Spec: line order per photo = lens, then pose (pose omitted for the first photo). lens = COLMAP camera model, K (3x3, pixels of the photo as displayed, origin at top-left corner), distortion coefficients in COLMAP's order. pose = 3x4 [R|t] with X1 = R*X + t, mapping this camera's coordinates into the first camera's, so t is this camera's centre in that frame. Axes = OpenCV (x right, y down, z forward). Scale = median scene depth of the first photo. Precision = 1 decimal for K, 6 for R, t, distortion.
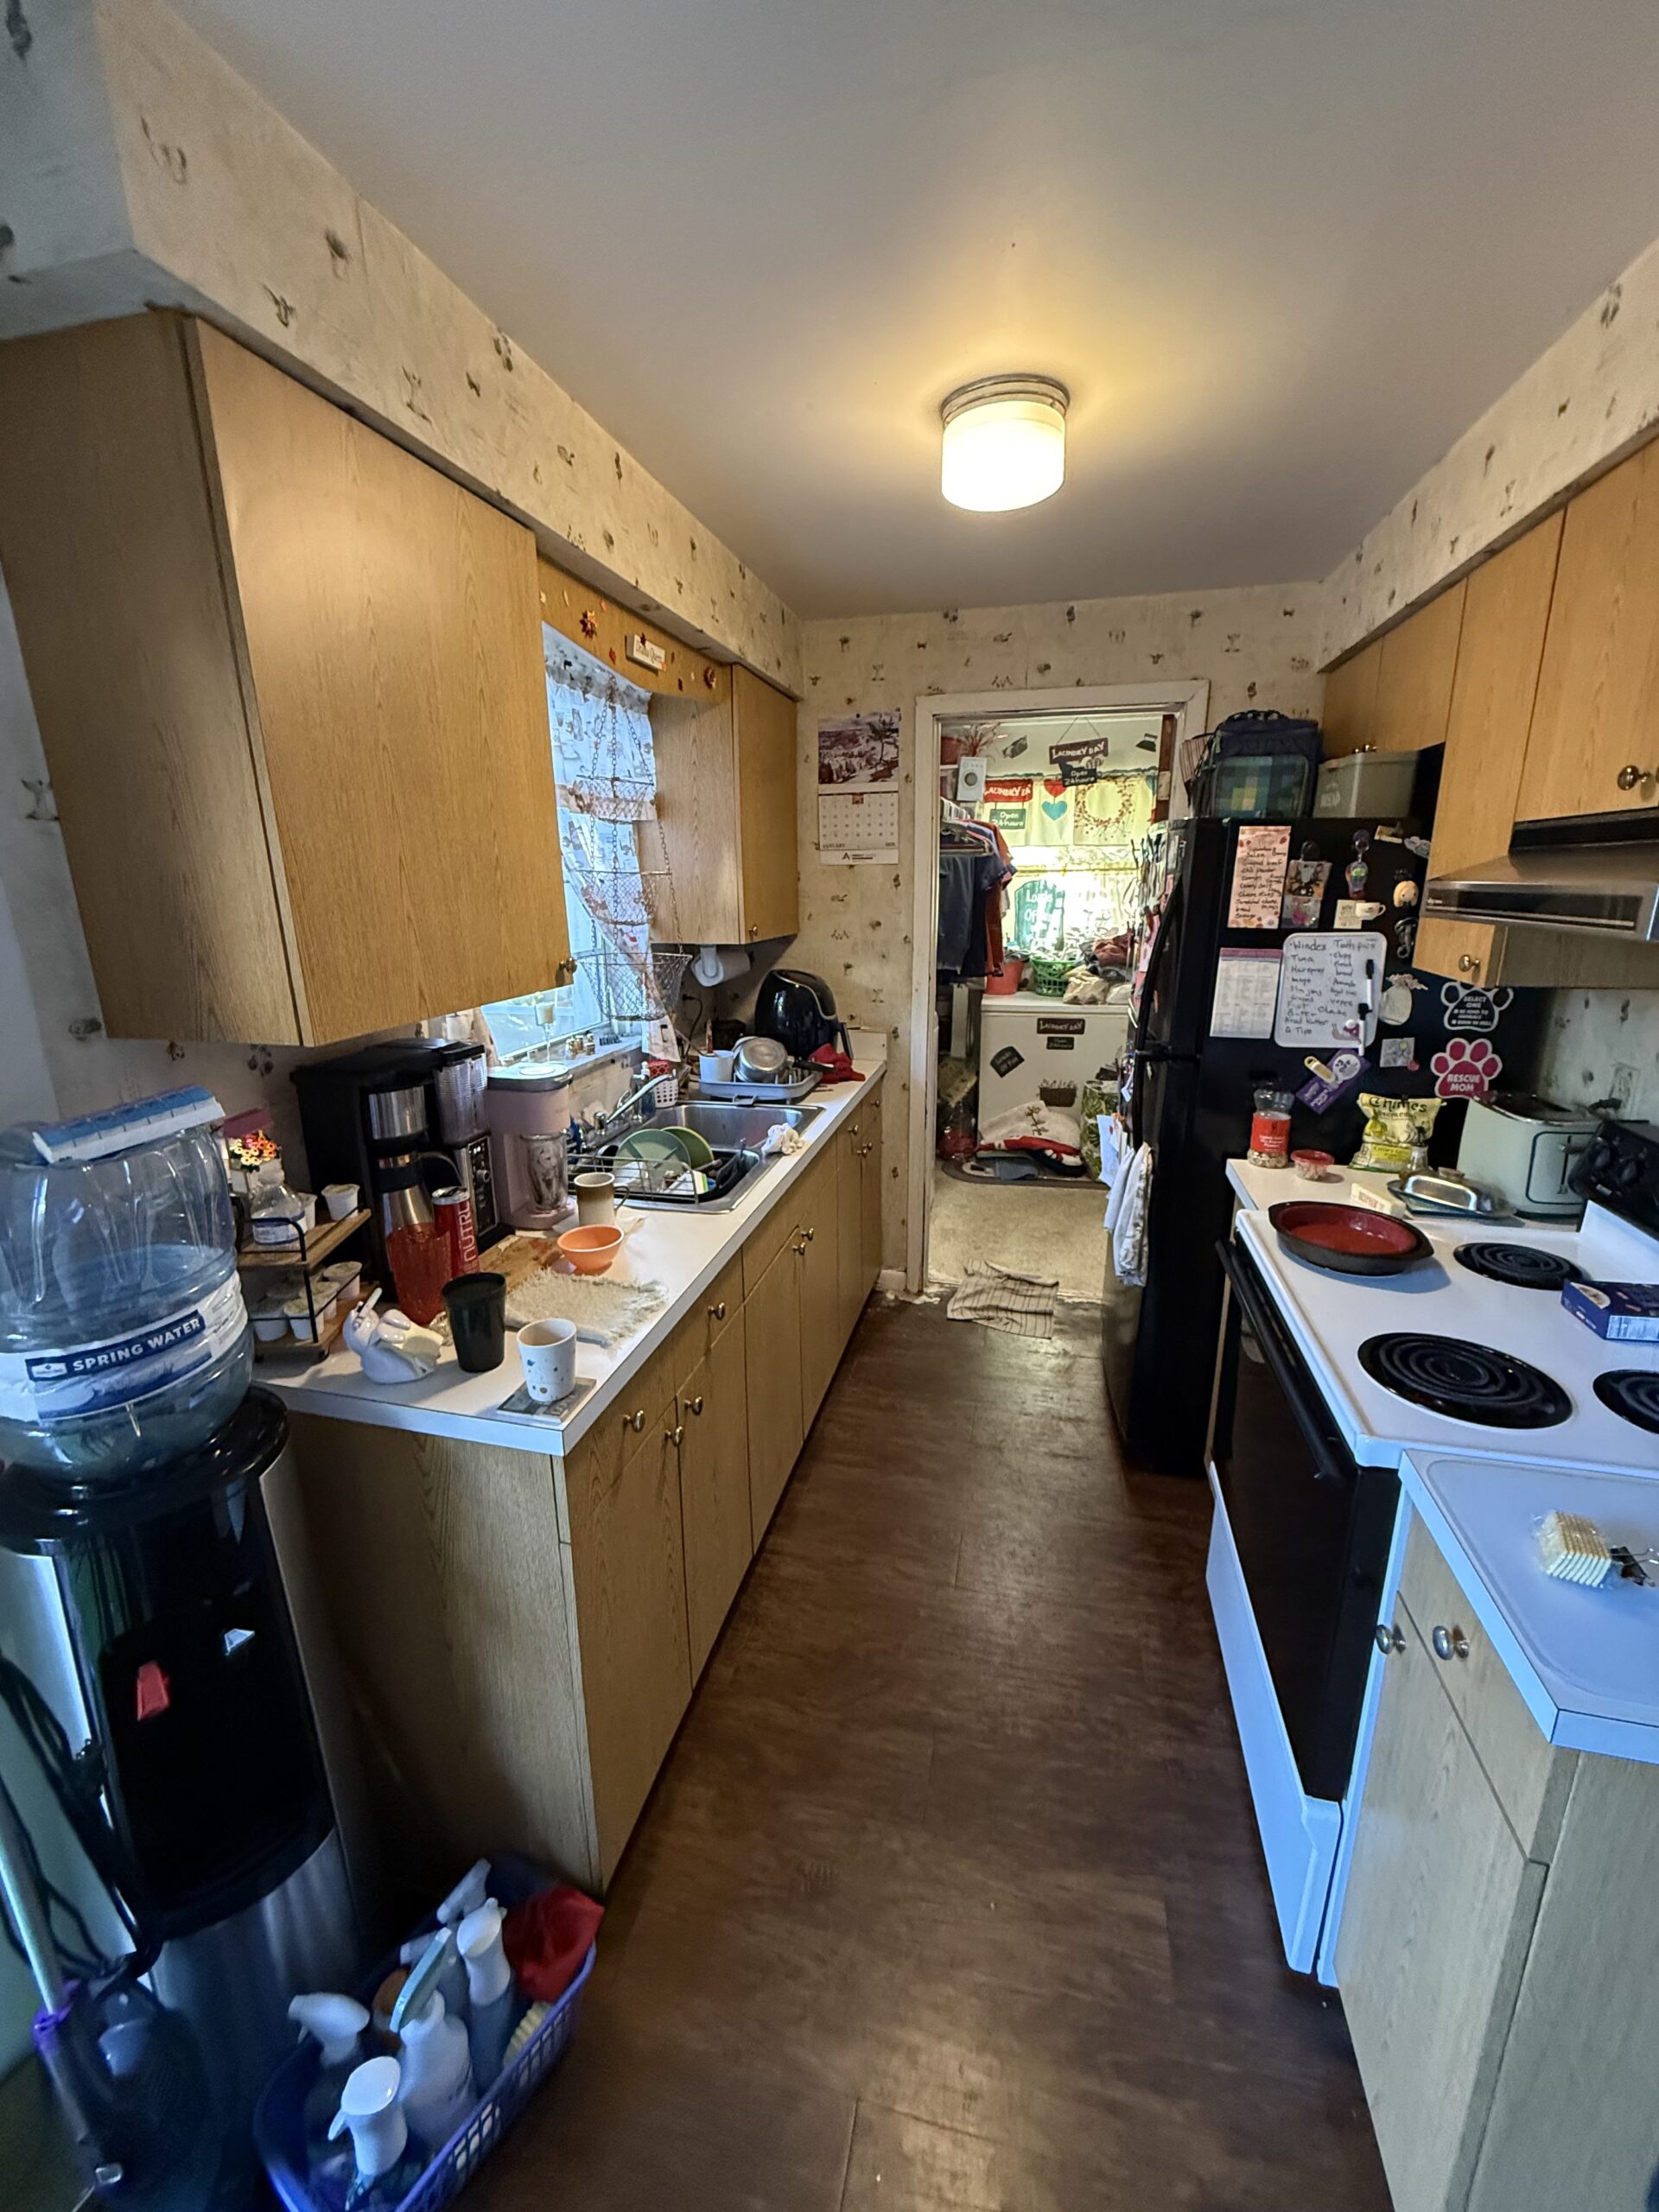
lens RADIAL K [[883.5, 0, 831.6], [0, 883.5, 1099.4], [0, 0, 1]] dist [-0.000571, -0.000015]
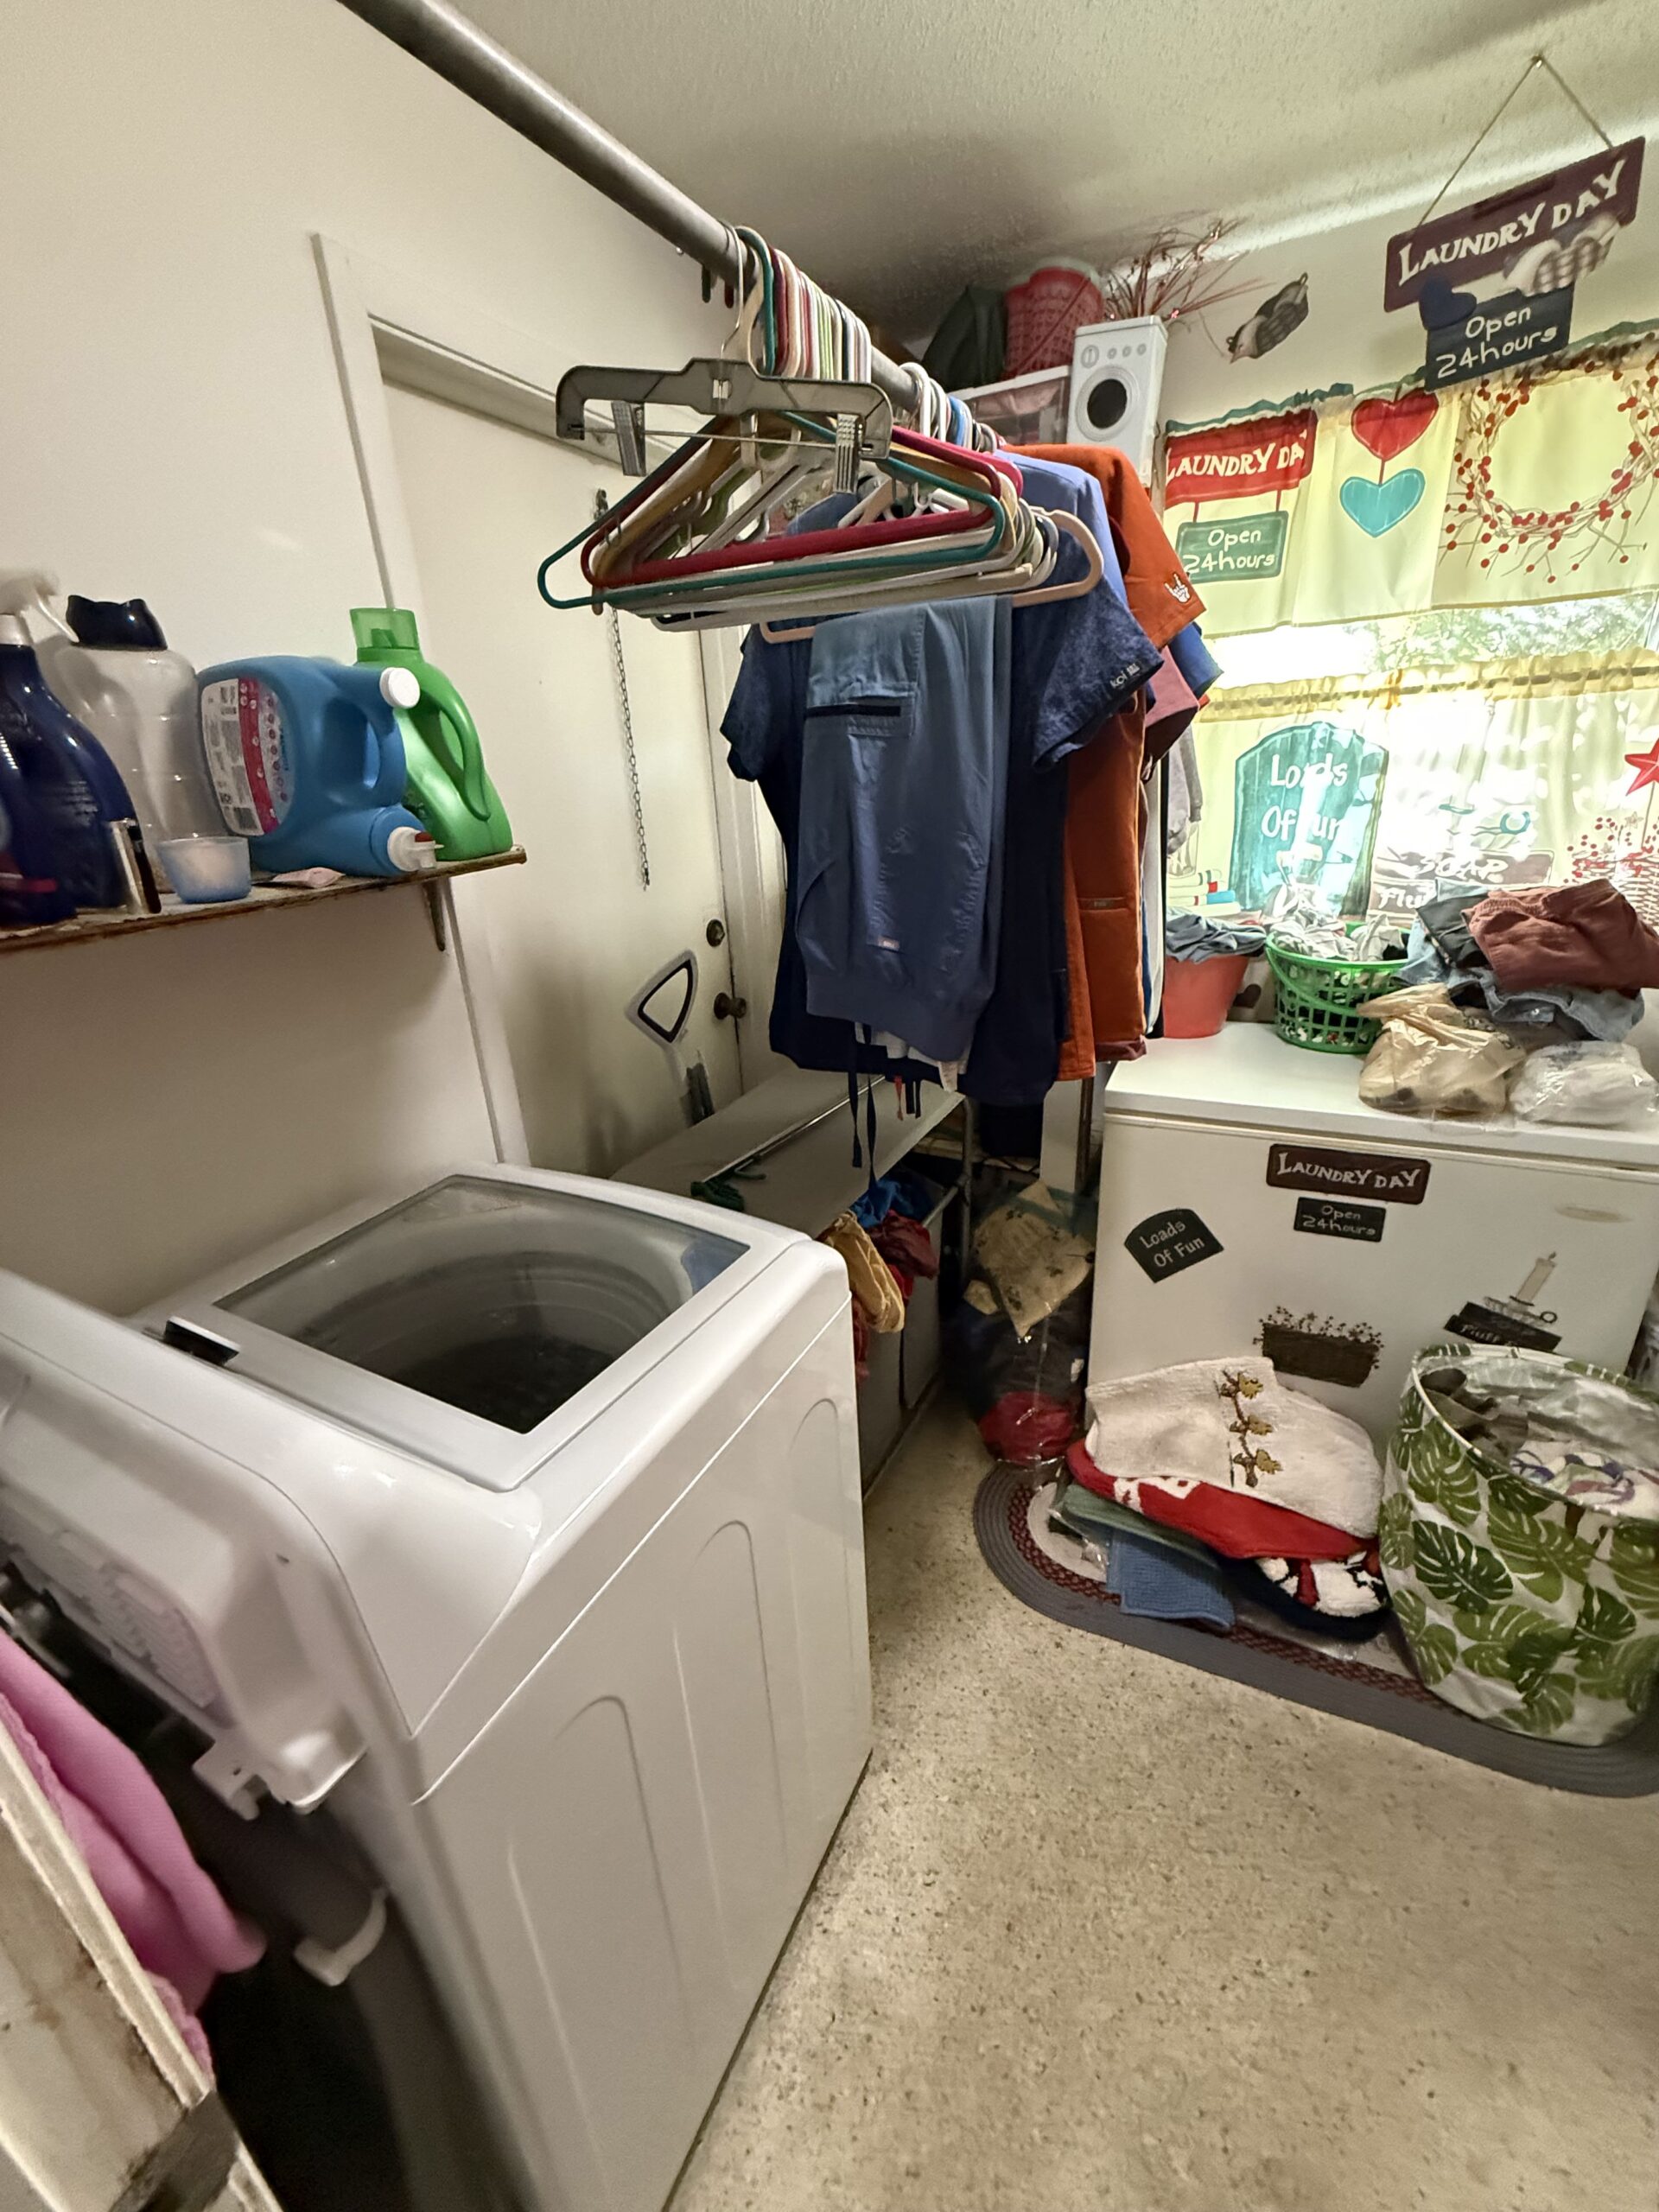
lens RADIAL K [[883.5, 0, 831.6], [0, 883.5, 1099.4], [0, 0, 1]] dist [-0.000571, -0.000015]
pose [[0.970042, 0.048125, -0.238121, 0.267634], [-0.018901, 0.992162, 0.123524, -0.265627], [0.242199, -0.115323, 0.963348, 1.138951]]
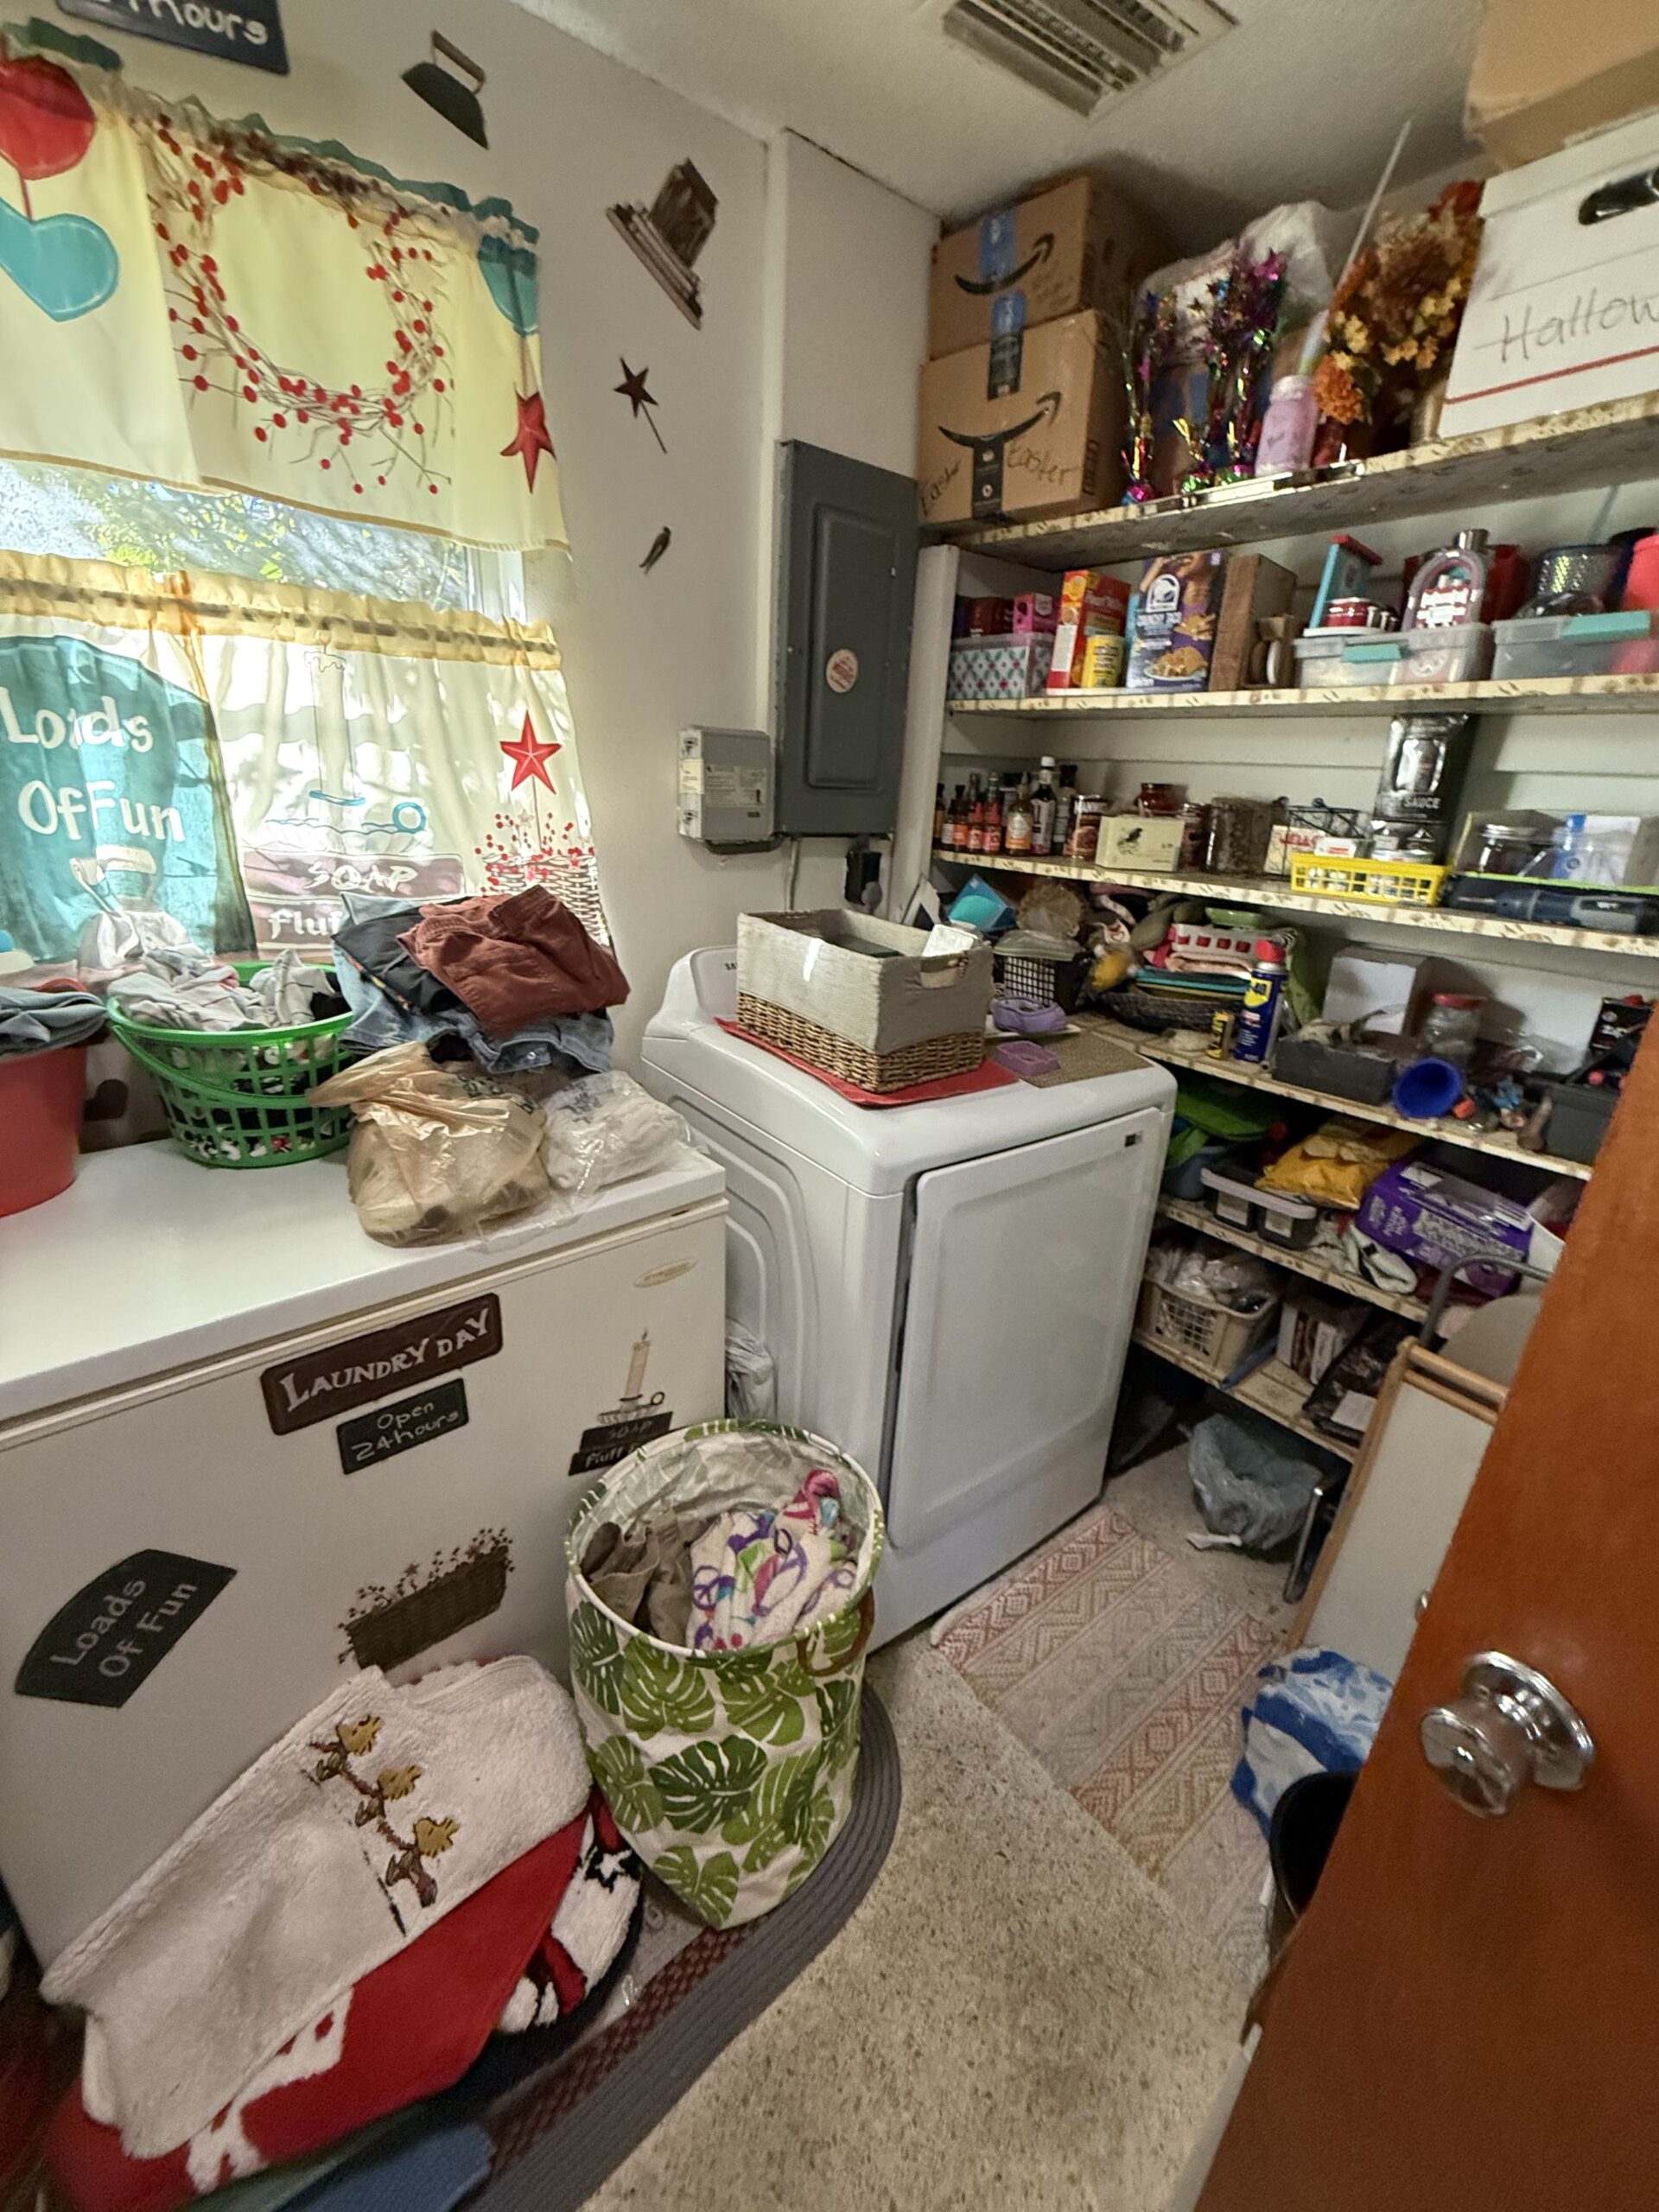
lens RADIAL K [[875.1, 0, 828.2], [0, 875.1, 1098.1], [0, 0, 1]] dist [-0.000841, 0.000059]
pose [[0.615597, -0.236259, 0.751813, 0.324056], [0.143393, 0.971658, 0.187934, -0.301647], [-0.774906, -0.007887, 0.632027, 1.412199]]
